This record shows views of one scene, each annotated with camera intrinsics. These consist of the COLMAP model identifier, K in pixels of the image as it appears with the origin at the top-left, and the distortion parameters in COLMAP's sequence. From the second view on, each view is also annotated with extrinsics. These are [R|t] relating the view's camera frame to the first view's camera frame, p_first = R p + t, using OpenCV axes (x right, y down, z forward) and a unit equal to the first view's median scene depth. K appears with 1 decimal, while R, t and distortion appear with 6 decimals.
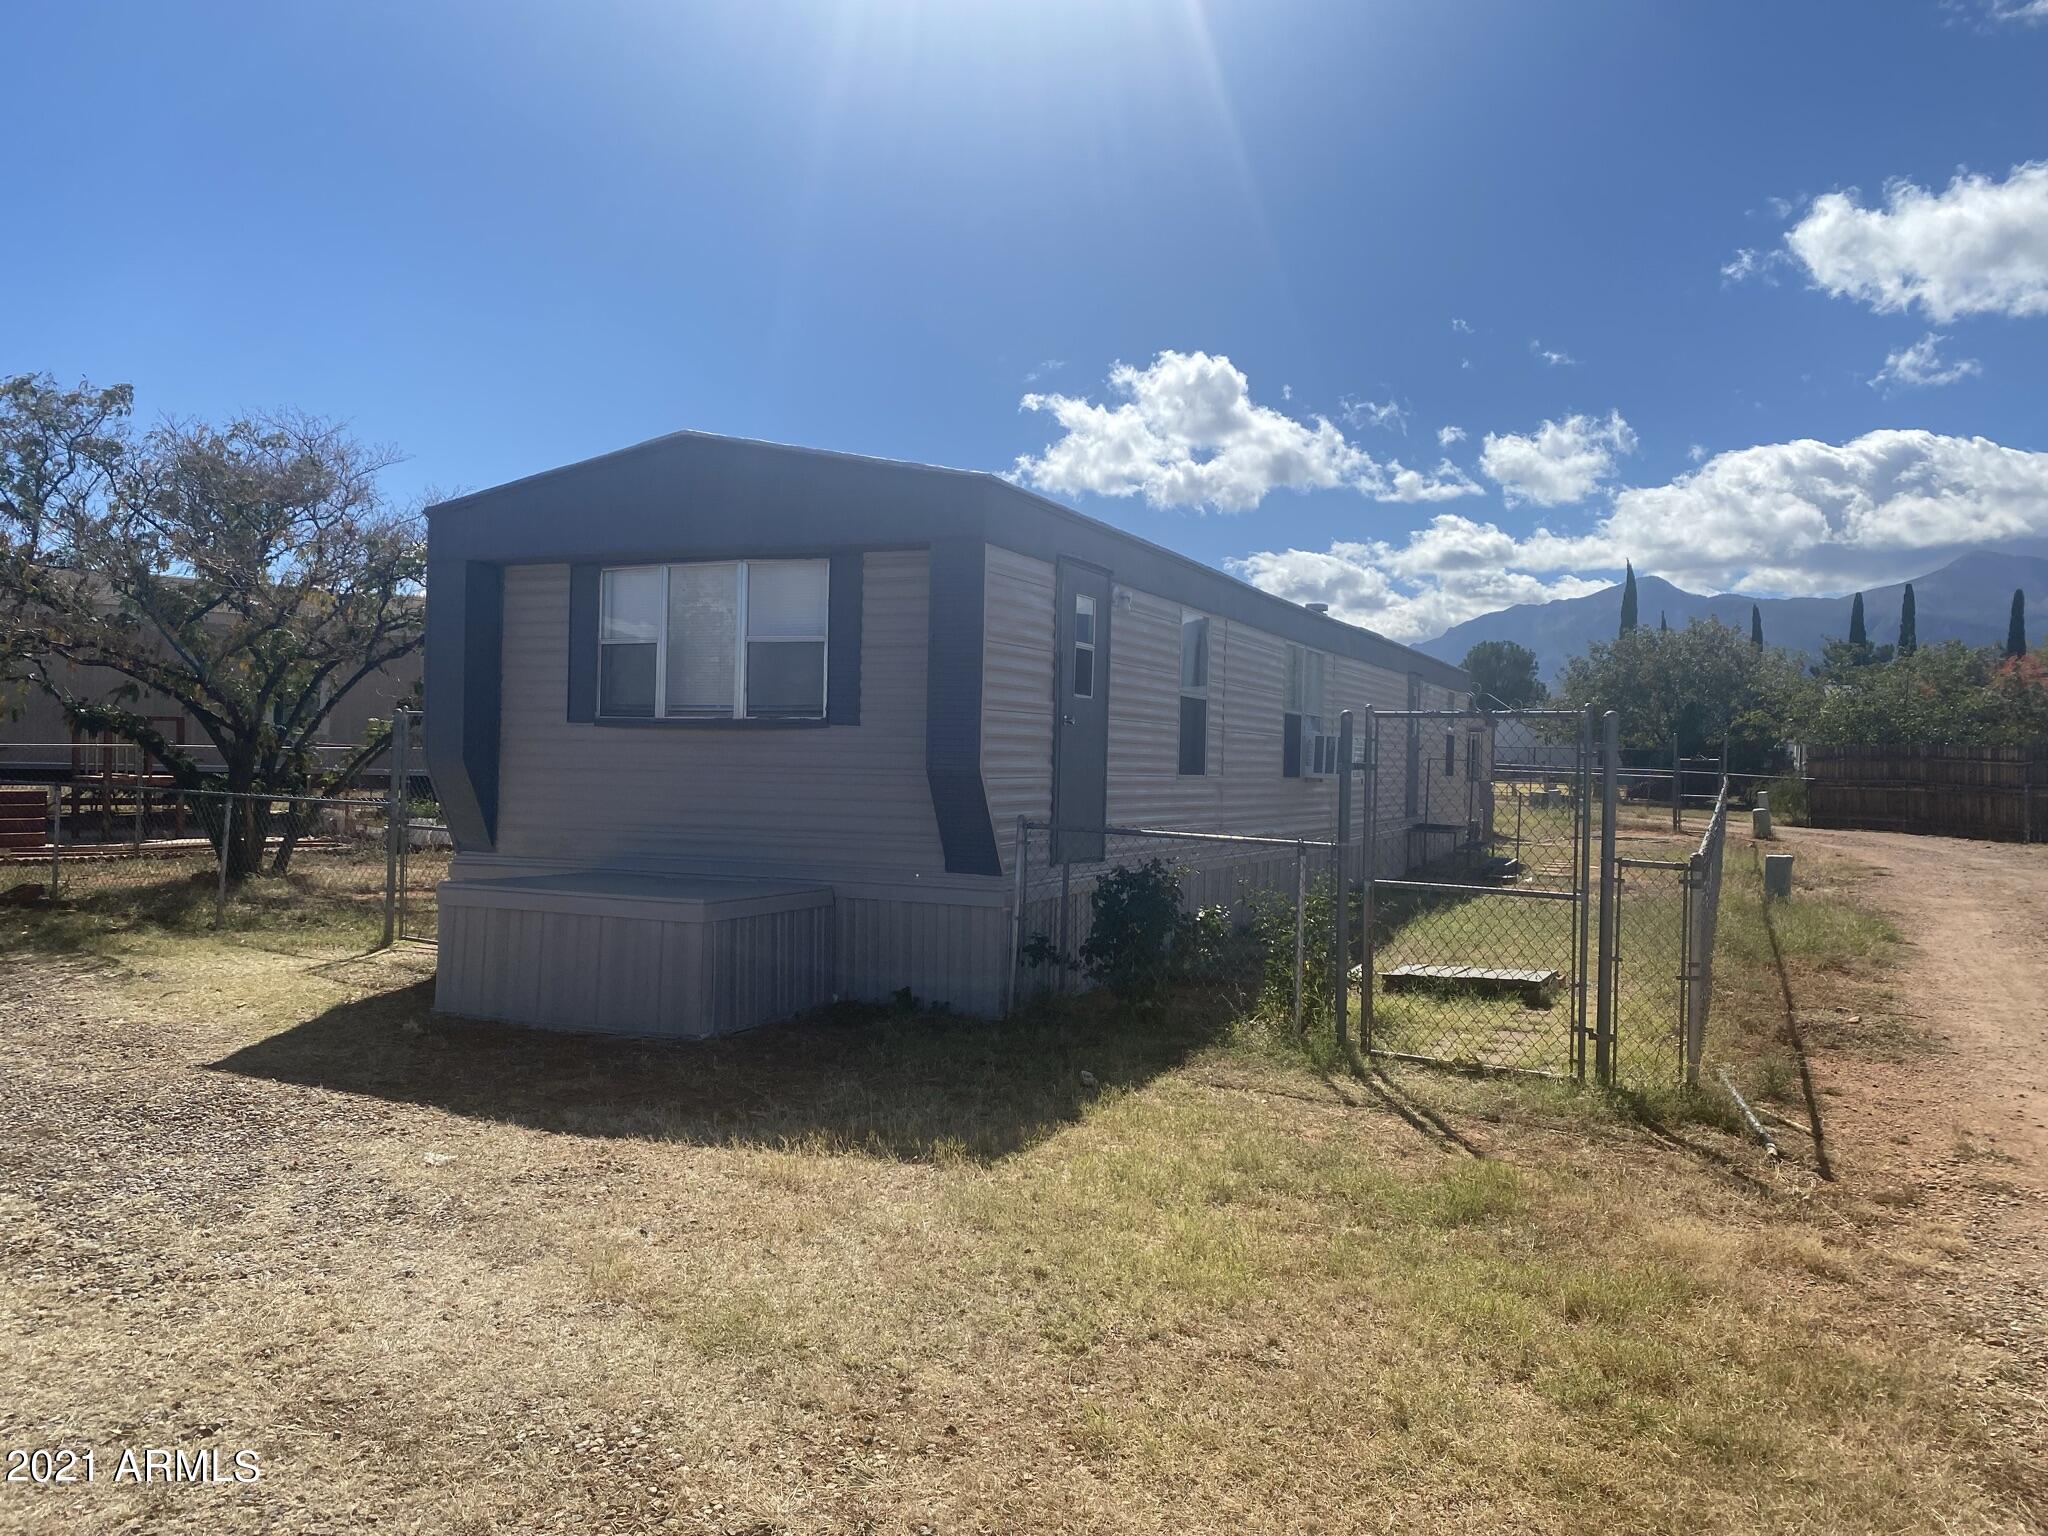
lens RADIAL K [[1601.7, 0, 1024.0], [0, 1601.7, 768.0], [0, 0, 1]] dist [0.029945, 0.000602]
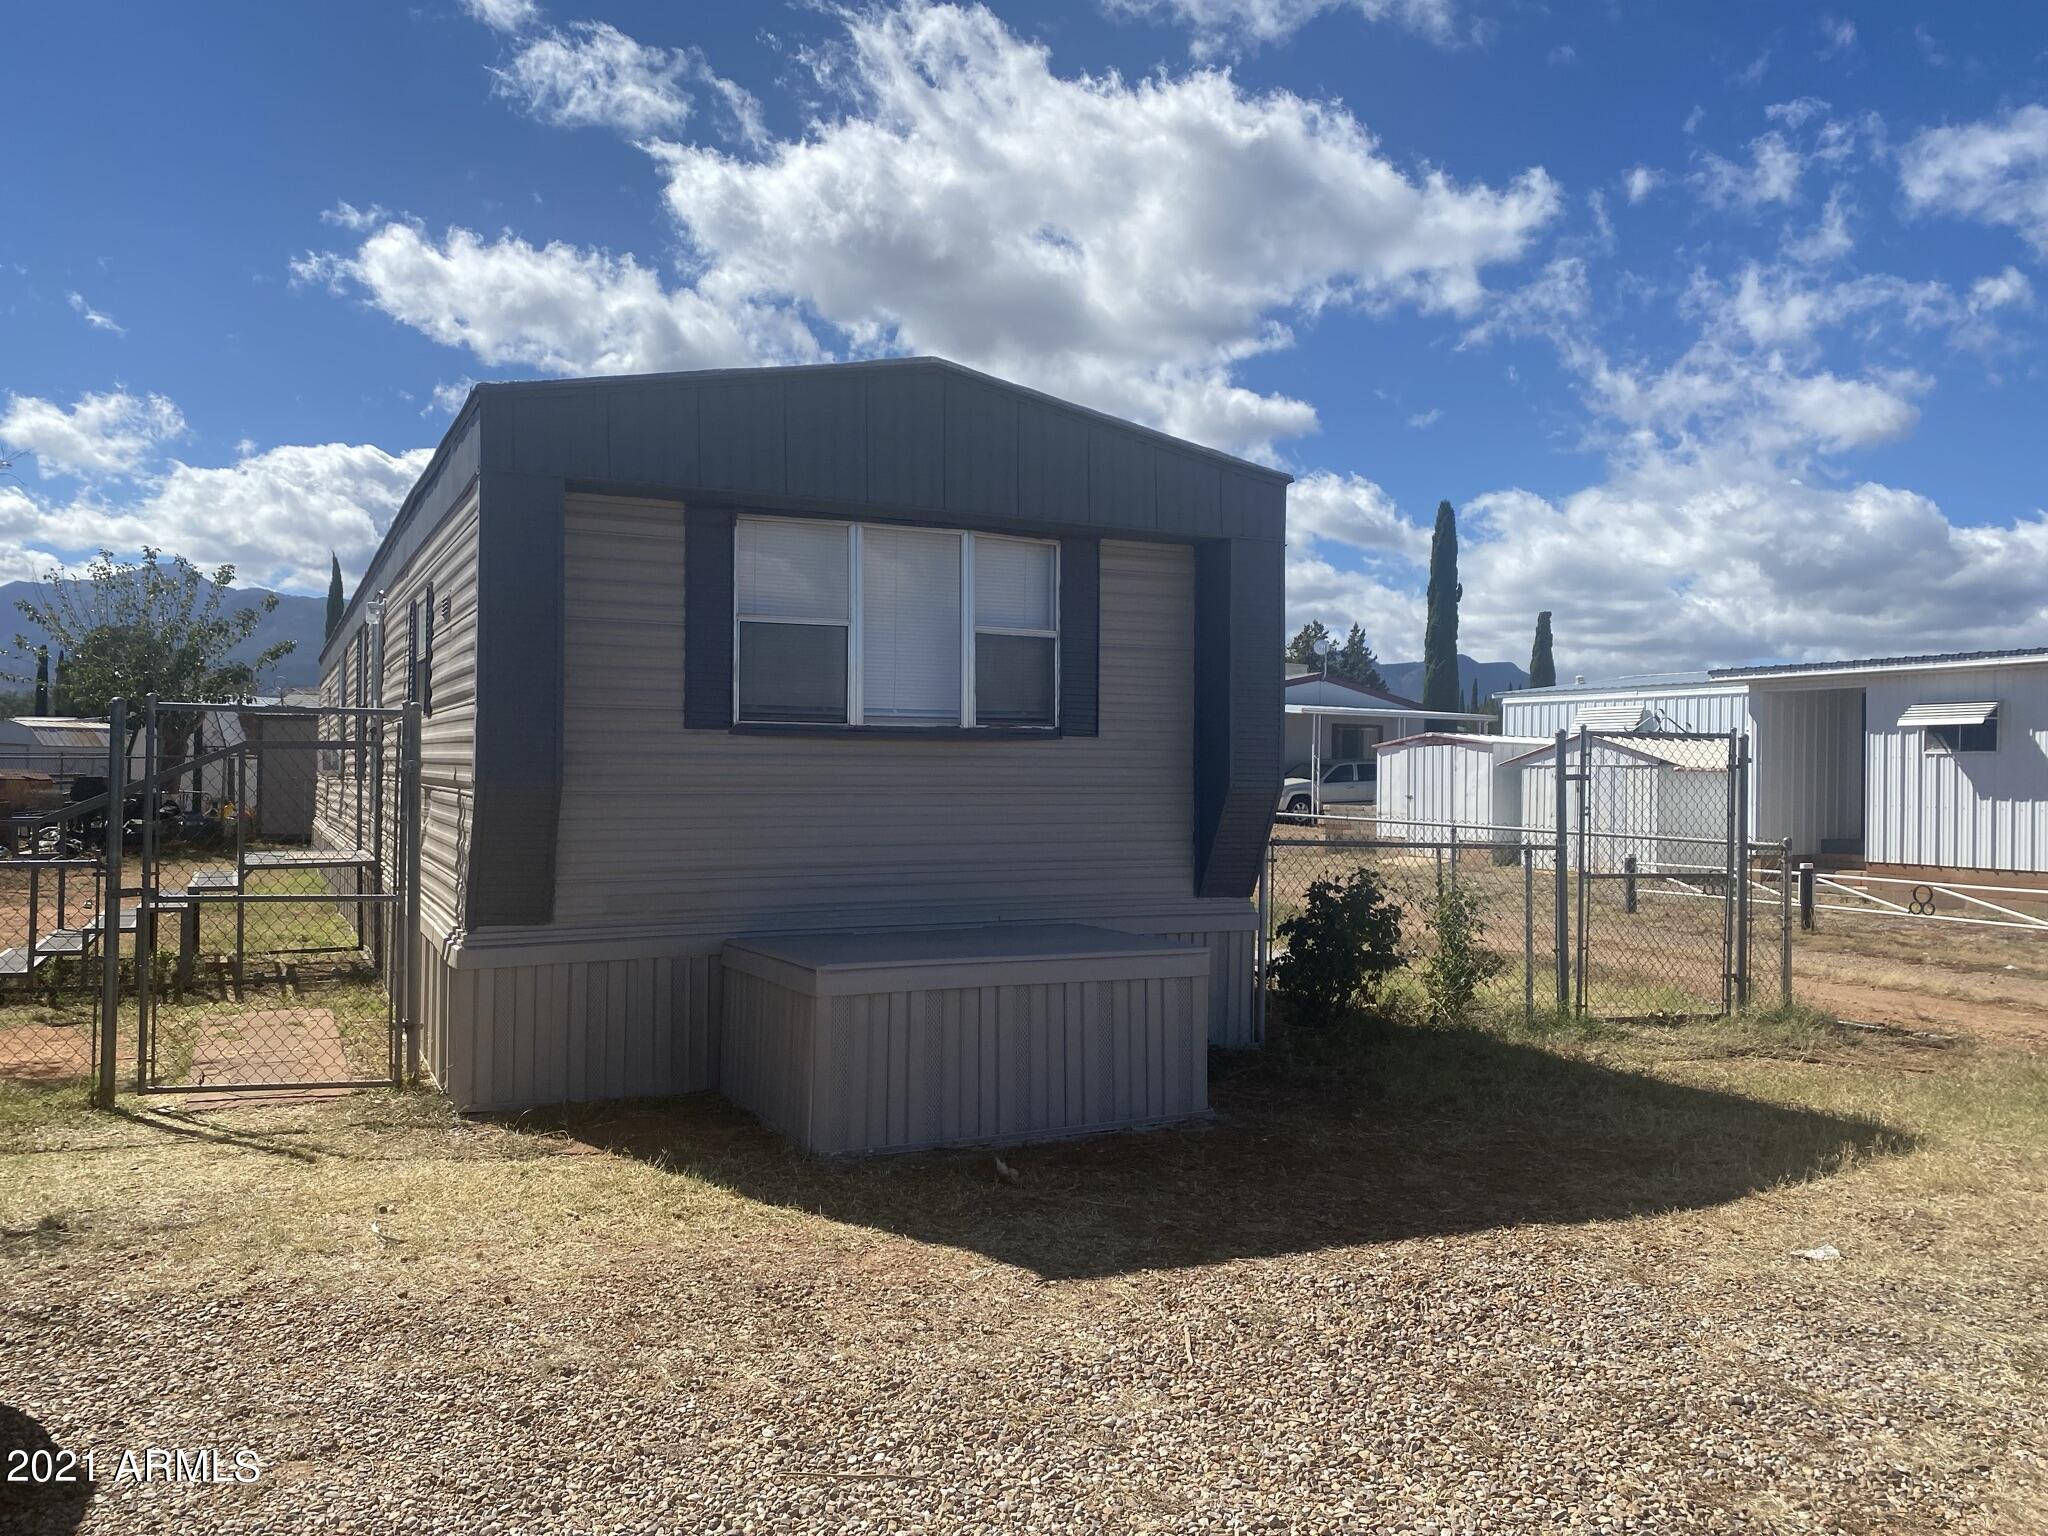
lens RADIAL K [[1552.2, 0, 1036.9], [0, 1552.2, 778.8], [0, 0, 1]] dist [0.012905, -0.002686]
pose [[0.633440, -0.017182, 0.773601, -0.713300], [0.007694, 0.999844, 0.015907, -0.016333], [-0.773754, -0.004124, 0.633473, 0.454070]]
